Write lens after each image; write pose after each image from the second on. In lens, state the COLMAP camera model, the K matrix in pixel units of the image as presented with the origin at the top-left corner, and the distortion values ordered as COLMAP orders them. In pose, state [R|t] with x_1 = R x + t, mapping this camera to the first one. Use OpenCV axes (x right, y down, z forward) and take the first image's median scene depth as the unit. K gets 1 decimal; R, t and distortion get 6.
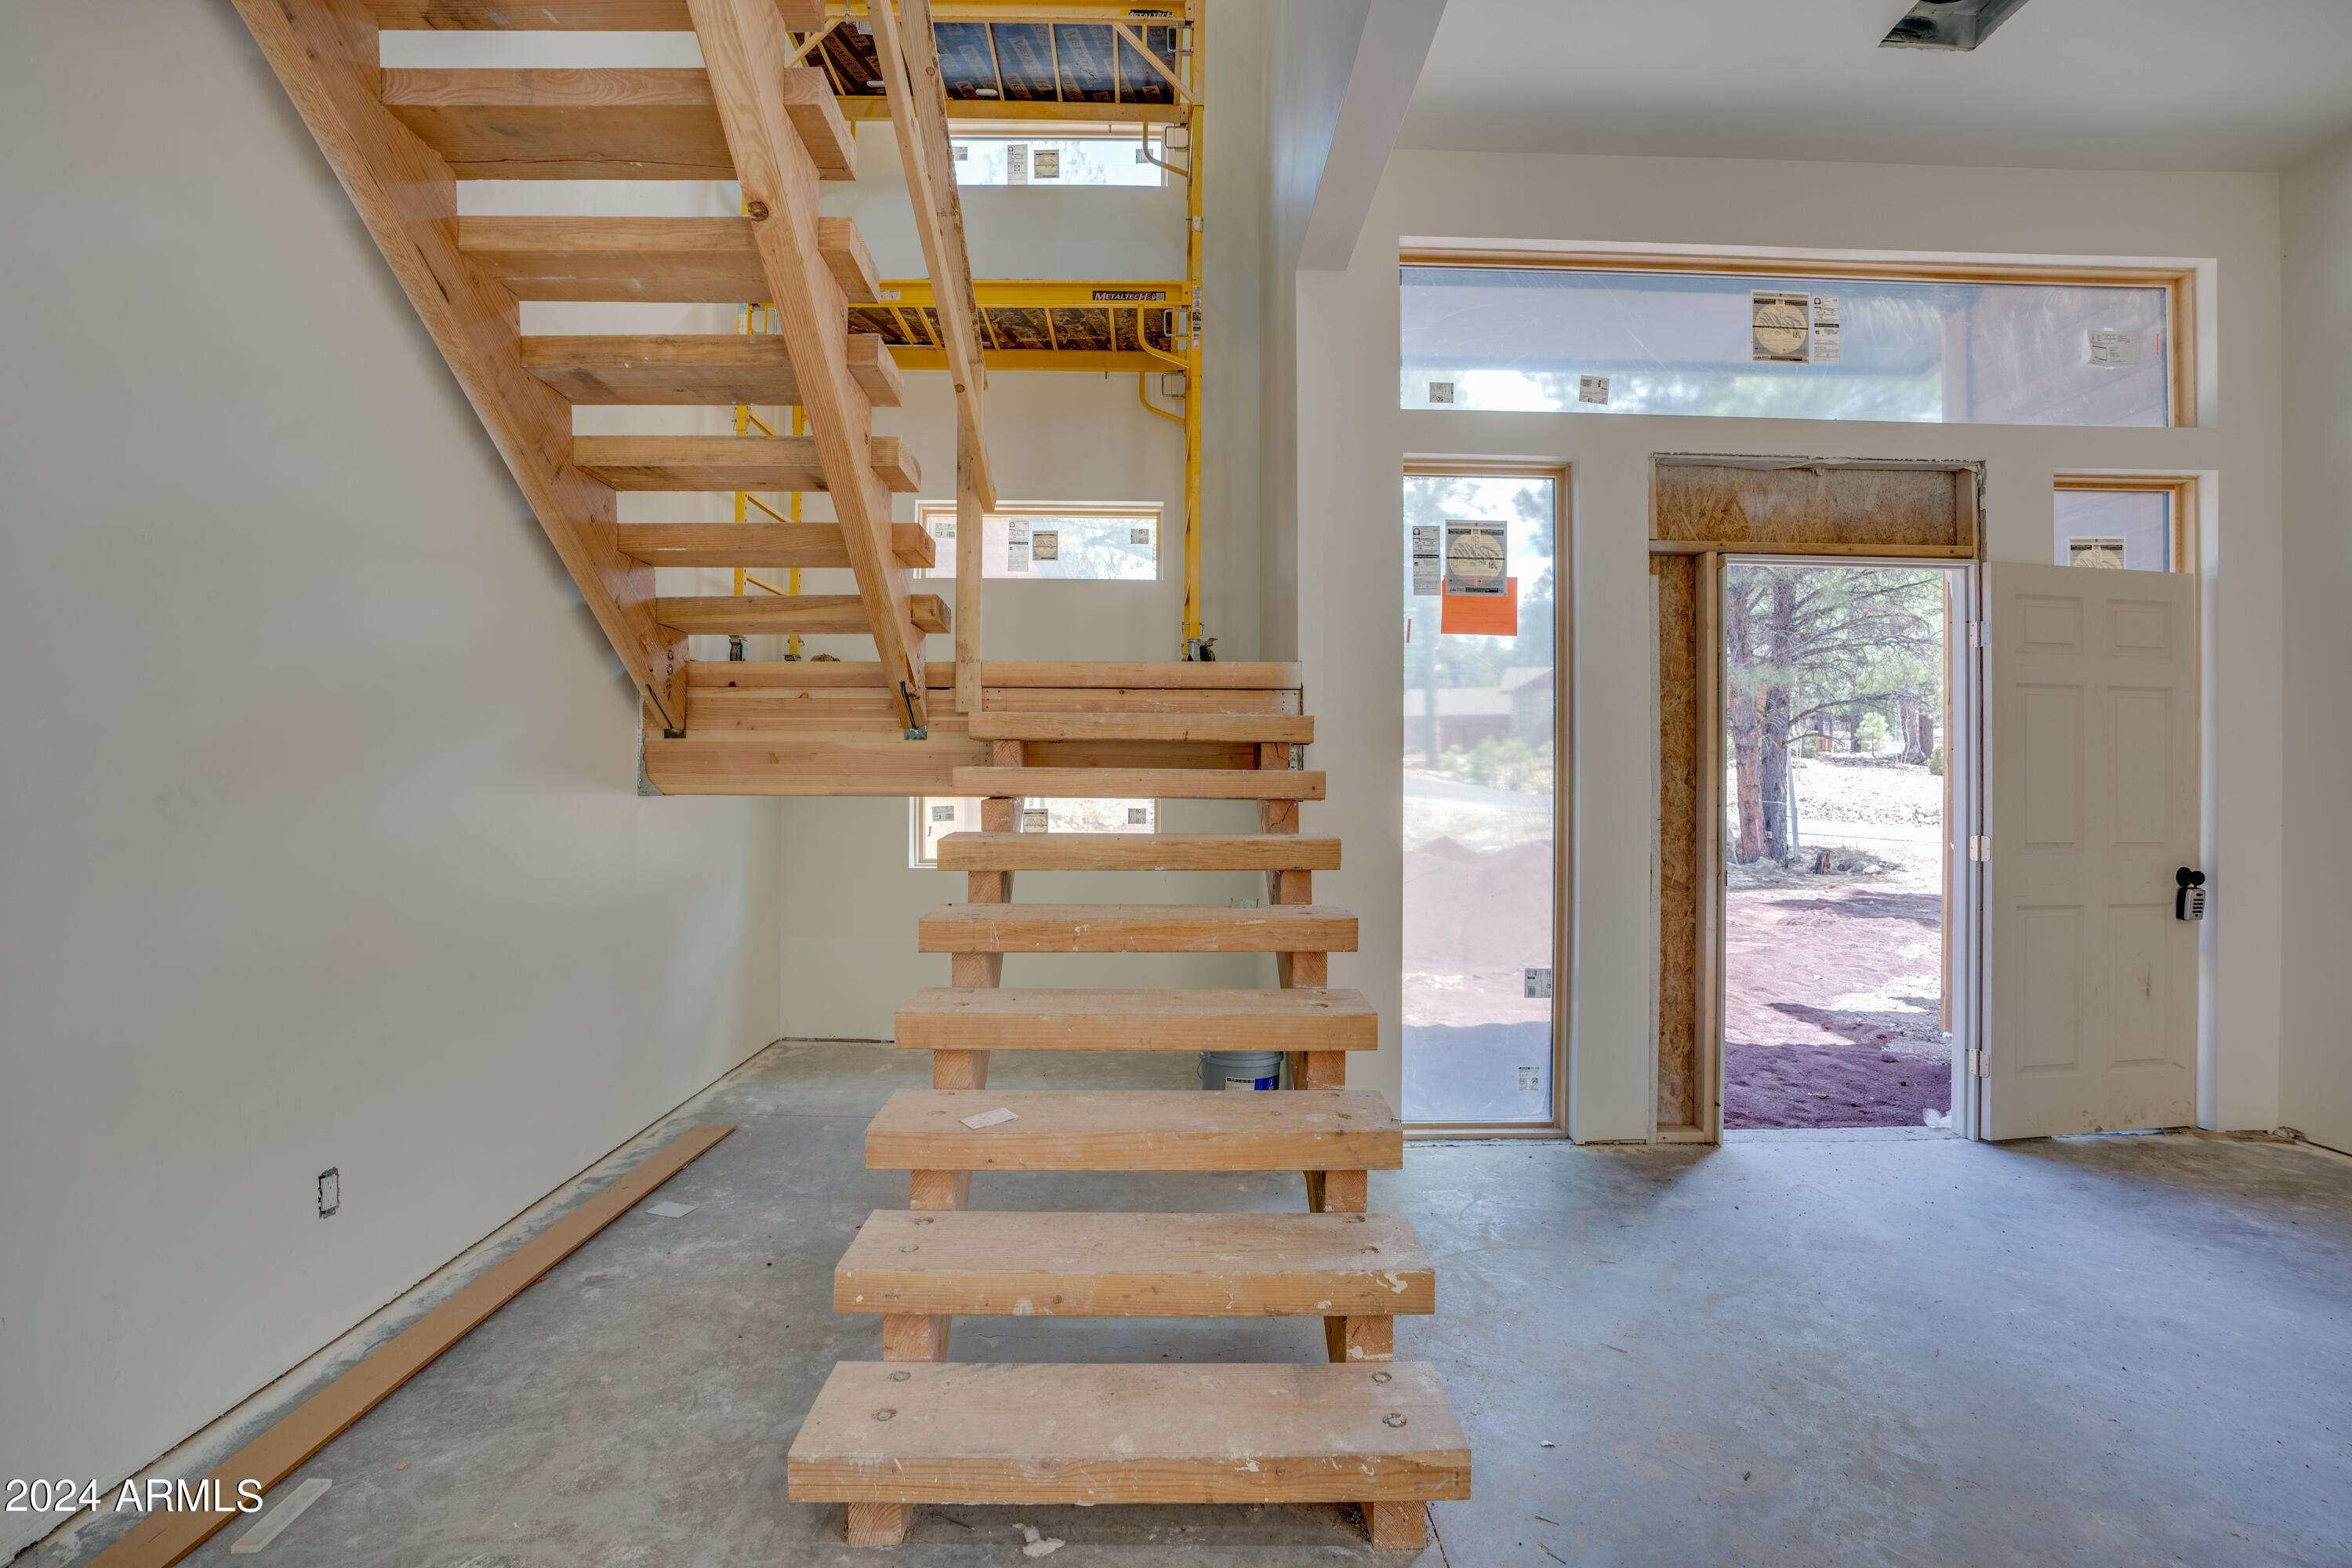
lens RADIAL K [[1085.0, 0, 1172.2], [0, 1085.0, 780.9], [0, 0, 1]] dist [-0.047125, 0.013714]
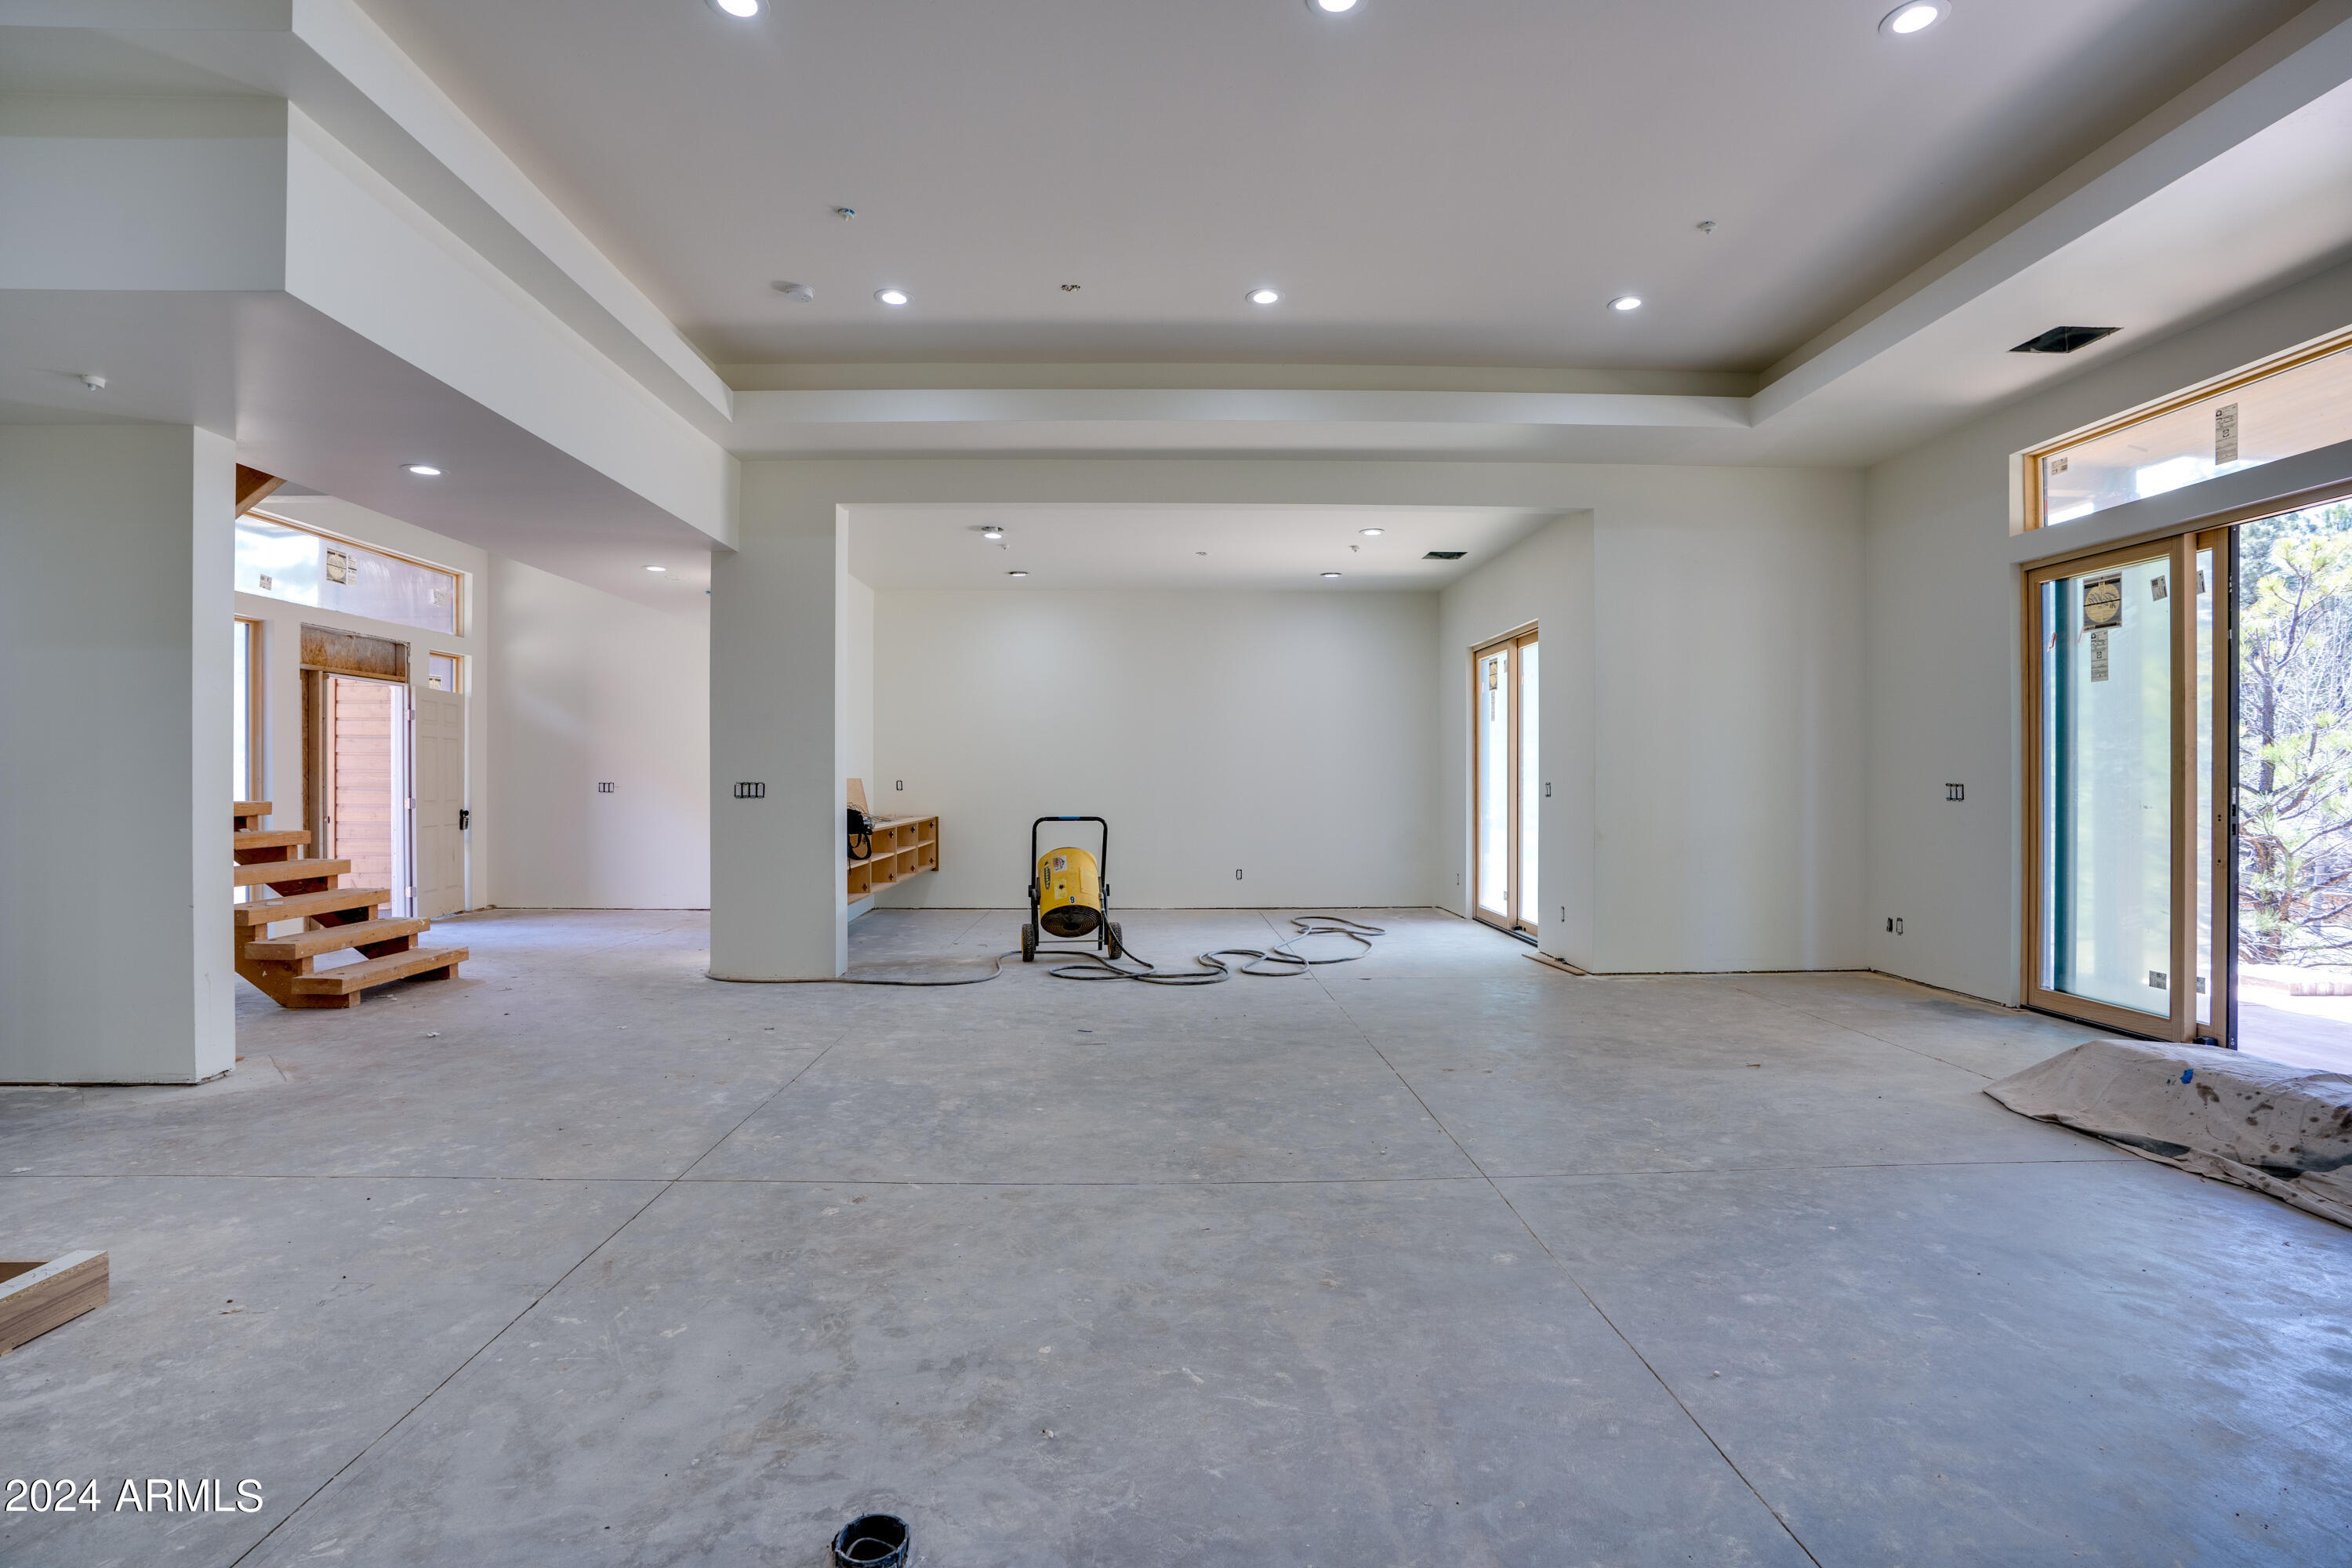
lens RADIAL K [[1085.0, 0, 1160.9], [0, 1085.0, 768.2], [0, 0, 1]] dist [-0.047125, 0.013714]
pose [[-0.000096, 0.006953, 0.999976, -1.625995], [-0.003943, 0.999968, -0.006954, -0.006977], [-0.999992, -0.003944, -0.000068, -0.701621]]
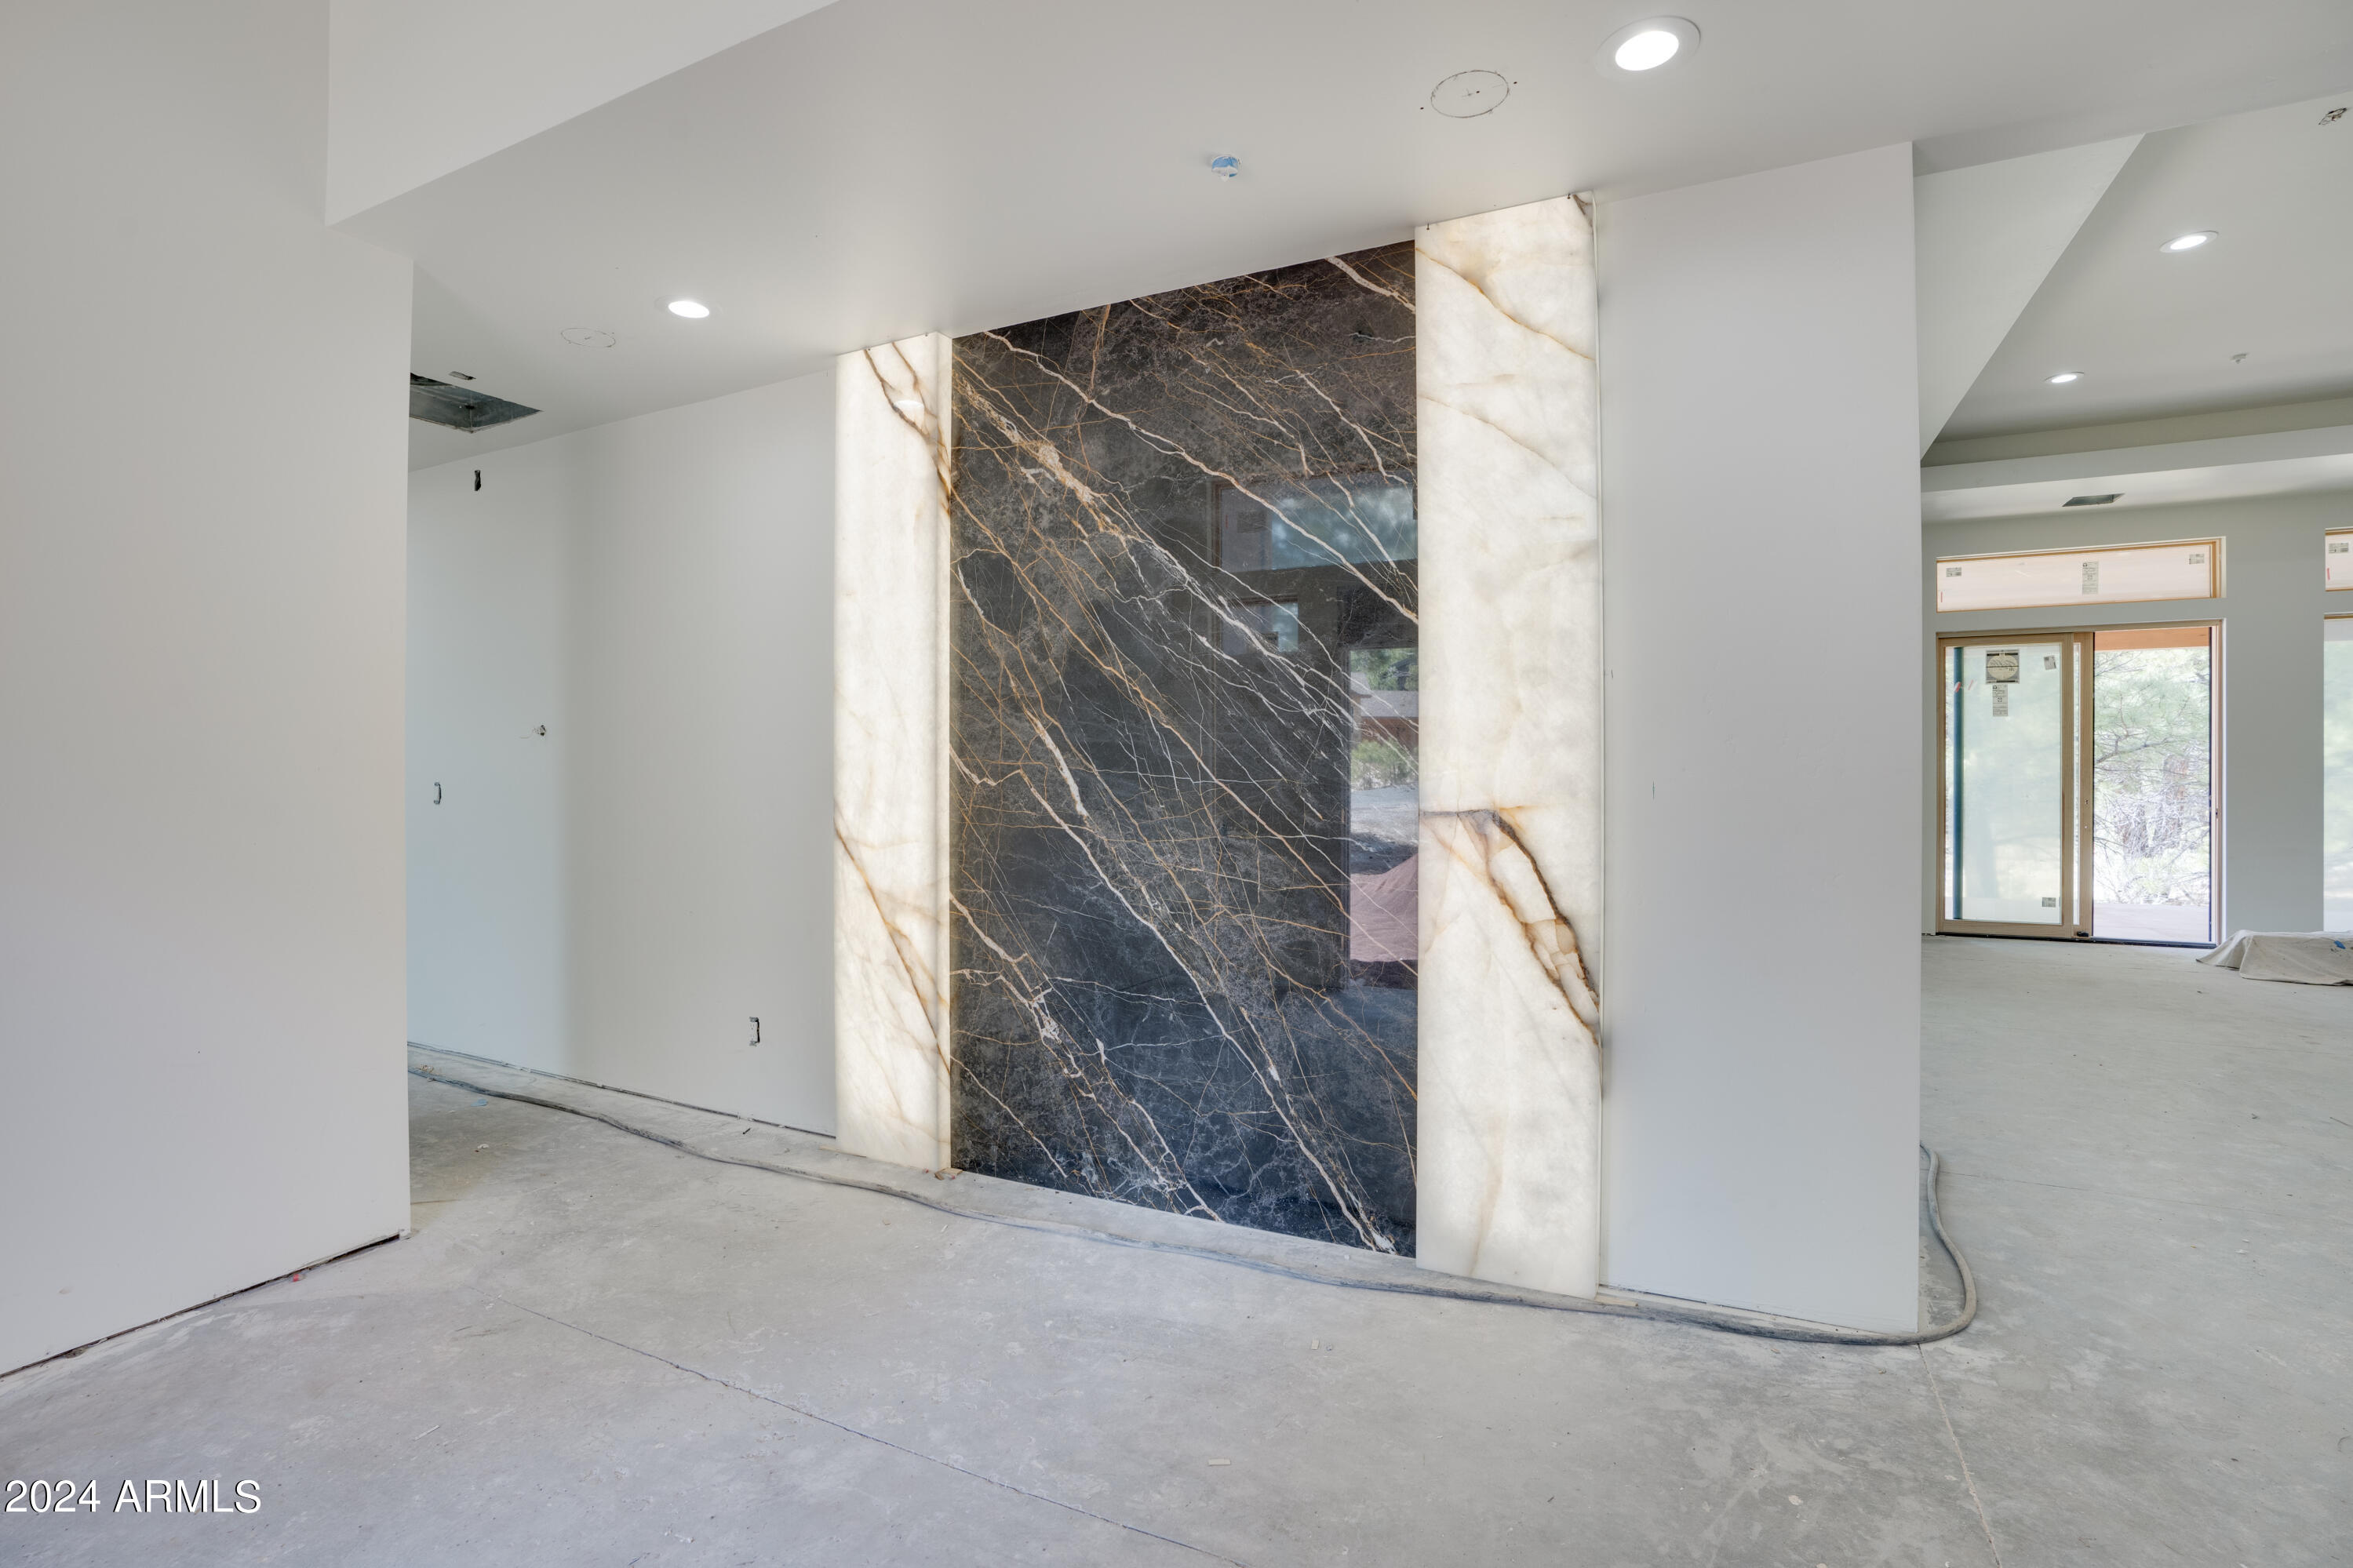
lens RADIAL K [[1085.3, 0, 1157.8], [0, 1085.3, 780.1], [0, 0, 1]] dist [-0.047125, 0.013714]
pose [[-0.886462, -0.005463, 0.462769, 0.243684], [-0.005989, 0.999982, 0.000332, 0.004238], [-0.462762, -0.002478, -0.886479, 0.765085]]
